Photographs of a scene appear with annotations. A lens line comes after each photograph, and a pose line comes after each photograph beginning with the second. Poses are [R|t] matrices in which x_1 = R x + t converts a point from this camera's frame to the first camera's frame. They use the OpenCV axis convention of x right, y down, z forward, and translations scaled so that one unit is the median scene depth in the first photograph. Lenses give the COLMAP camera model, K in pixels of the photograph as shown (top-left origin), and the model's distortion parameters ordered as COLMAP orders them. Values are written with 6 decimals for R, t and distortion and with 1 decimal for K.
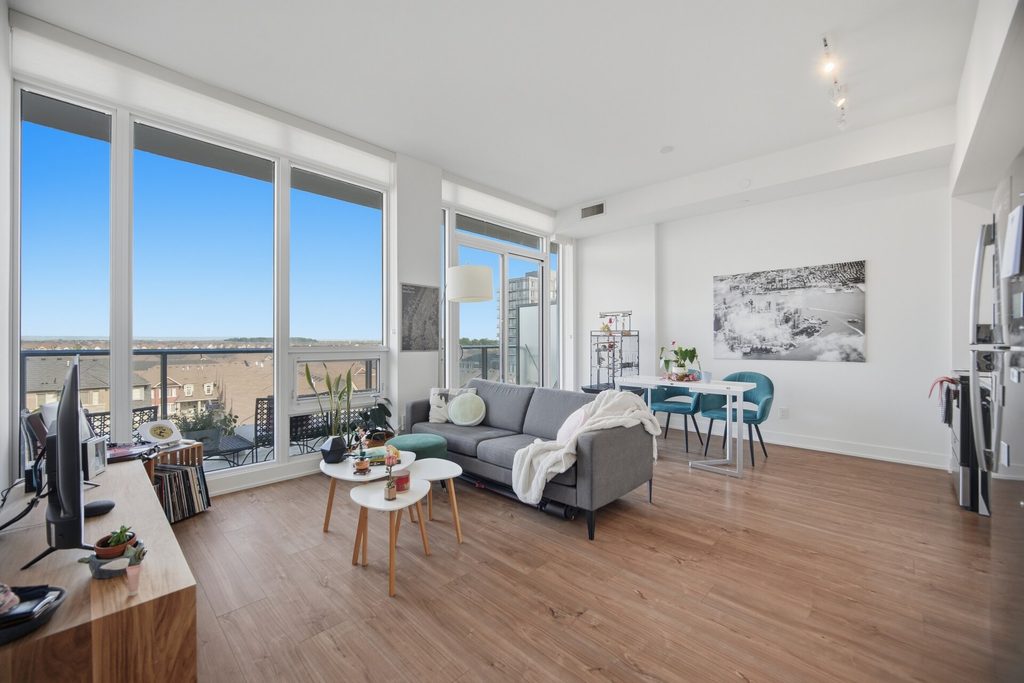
lens RADIAL K [[408.5, 0, 509.2], [0, 408.5, 340.3], [0, 0, 1]] dist [-0.002347, 0.000048]
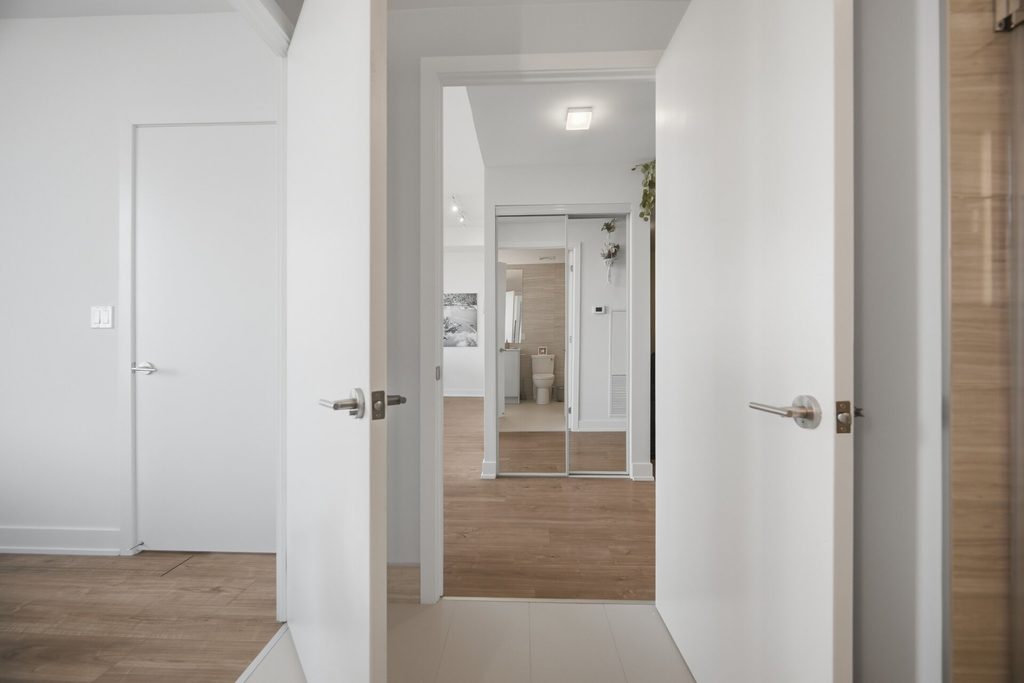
lens RADIAL K [[412.2, 0, 508.2], [0, 412.2, 338.5], [0, 0, 1]] dist [-0.002394, -0.000221]
pose [[0.745613, 0.003697, 0.666369, -0.297251], [-0.001933, 0.999992, -0.003385, 0.021222], [-0.666376, 0.001236, 0.745614, -0.526636]]
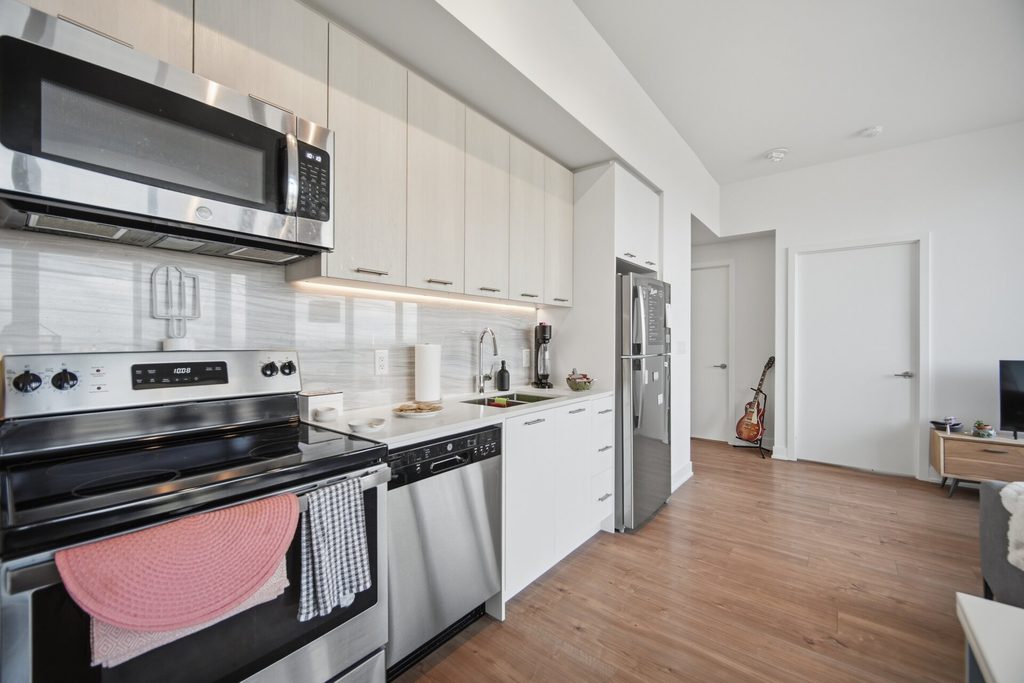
lens RADIAL K [[418.1, 0, 509.4], [0, 418.1, 342.0], [0, 0, 1]] dist [-0.001729, 0.000173]
pose [[-0.995540, -0.000855, -0.094334, 0.696717], [-0.000875, 1.000000, 0.000174, -0.016548], [0.094334, 0.000256, -0.995541, 1.003744]]
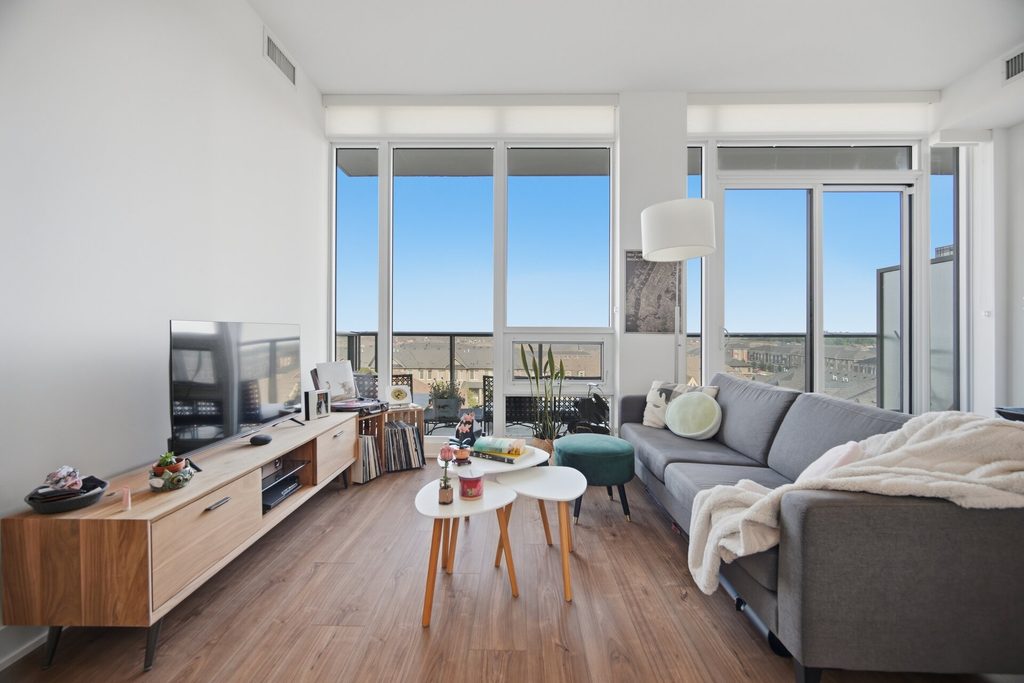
lens RADIAL K [[414.6, 0, 508.2], [0, 414.6, 335.0], [0, 0, 1]] dist [-0.001639, -0.000212]
pose [[0.680111, 0.000851, -0.733109, 0.183944], [-0.002457, 0.999996, -0.001118, 0.031389], [0.733105, 0.002562, 0.680111, 0.262312]]
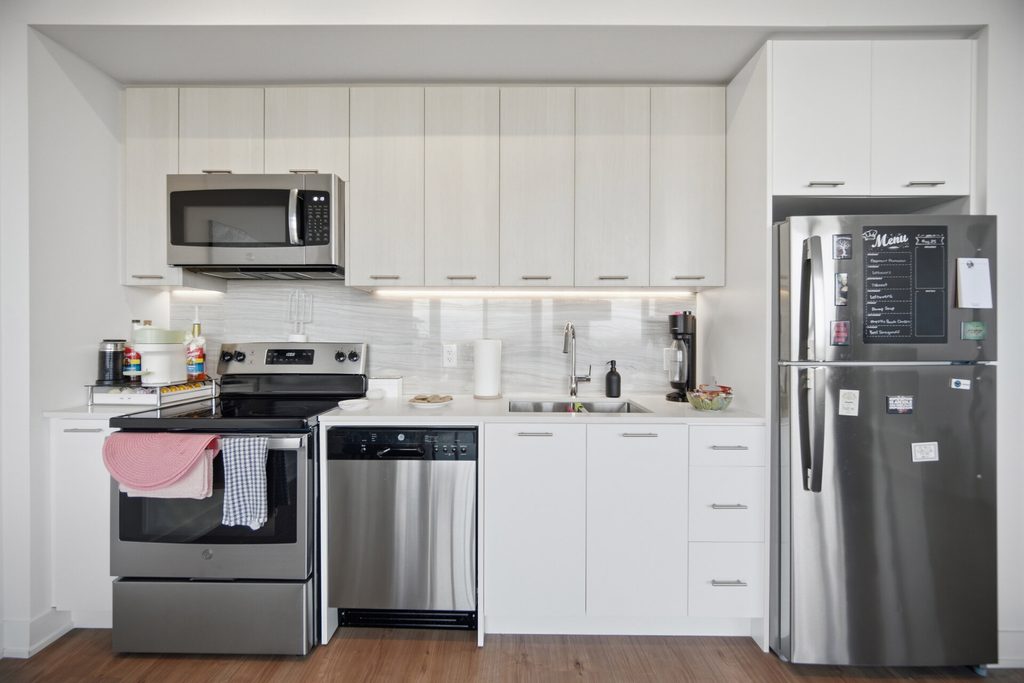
lens RADIAL K [[412.2, 0, 508.2], [0, 412.2, 338.5], [0, 0, 1]] dist [-0.002394, -0.000221]
pose [[-0.692427, -0.002503, 0.721484, 0.356507], [-0.004081, 0.999992, -0.000448, -0.014566], [-0.721476, -0.003254, -0.692431, 0.813556]]
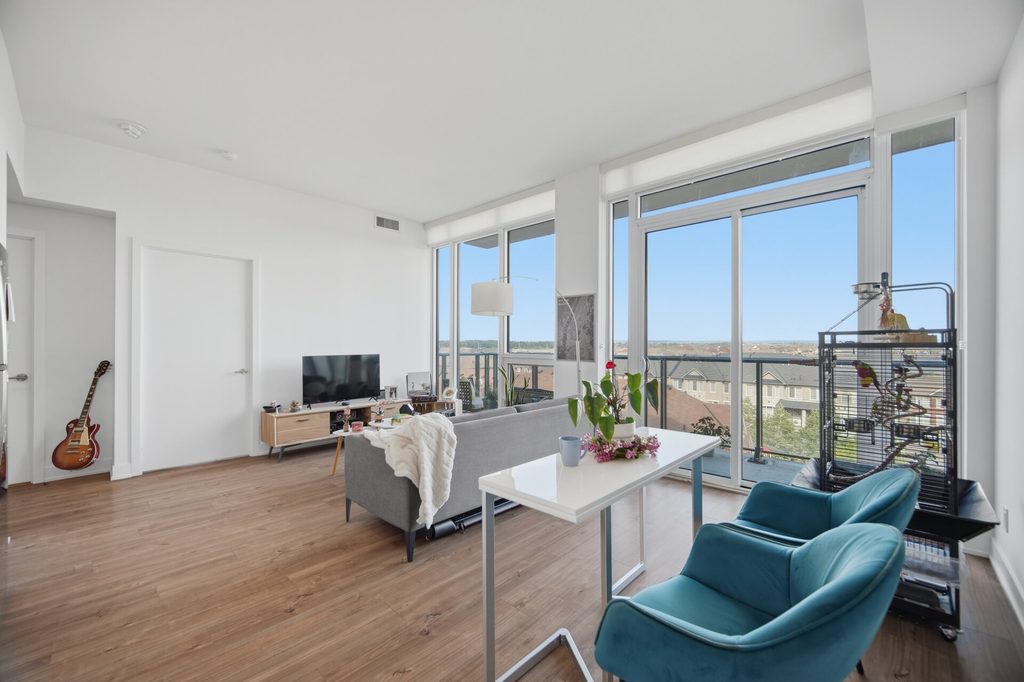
lens RADIAL K [[411.9, 0, 508.2], [0, 411.9, 342.9], [0, 0, 1]] dist [-0.004570, -0.000094]
pose [[0.004989, -0.002772, -0.999984, 0.821612], [0.000328, 0.999996, -0.002771, -0.015608], [0.999987, -0.000314, 0.004990, 0.856603]]
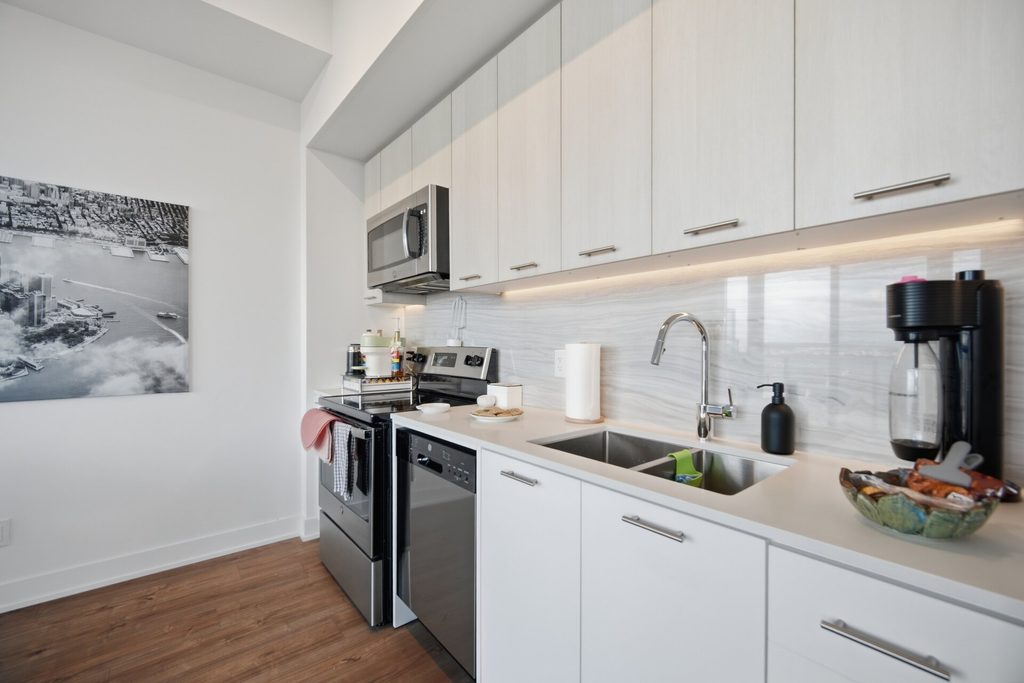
lens RADIAL K [[430.8, 0, 507.5], [0, 430.8, 346.4], [0, 0, 1]] dist [-0.001941, 0.000162]
pose [[0.107551, -0.004598, 0.994189, 0.336507], [-0.004343, 0.999978, 0.005095, -0.012260], [-0.994190, -0.004866, 0.107529, 0.501383]]
